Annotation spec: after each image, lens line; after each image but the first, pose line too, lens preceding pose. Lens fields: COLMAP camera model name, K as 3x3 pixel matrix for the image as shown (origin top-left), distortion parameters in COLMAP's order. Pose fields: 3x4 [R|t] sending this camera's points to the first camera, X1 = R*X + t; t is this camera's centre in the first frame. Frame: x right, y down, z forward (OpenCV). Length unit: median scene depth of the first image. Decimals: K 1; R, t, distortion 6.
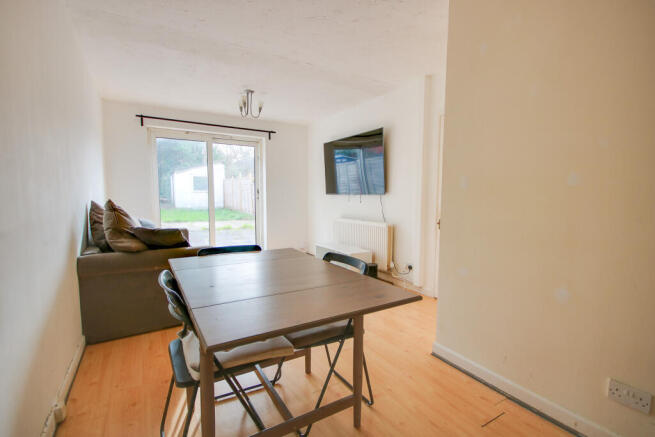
lens RADIAL K [[294.0, 0, 327.5], [0, 294.0, 218.5], [0, 0, 1]] dist [-0.060339, -0.000462]
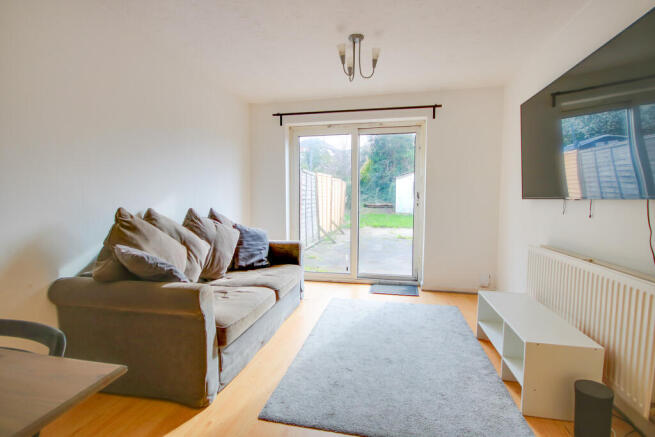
lens RADIAL K [[294.0, 0, 327.5], [0, 294.0, 218.5], [0, 0, 1]] dist [-0.060339, -0.000462]
pose [[0.731841, 0.035663, -0.680542, 0.092592], [-0.048190, 0.998838, 0.000521, -0.029635], [0.679770, 0.032414, 0.732709, 0.373200]]
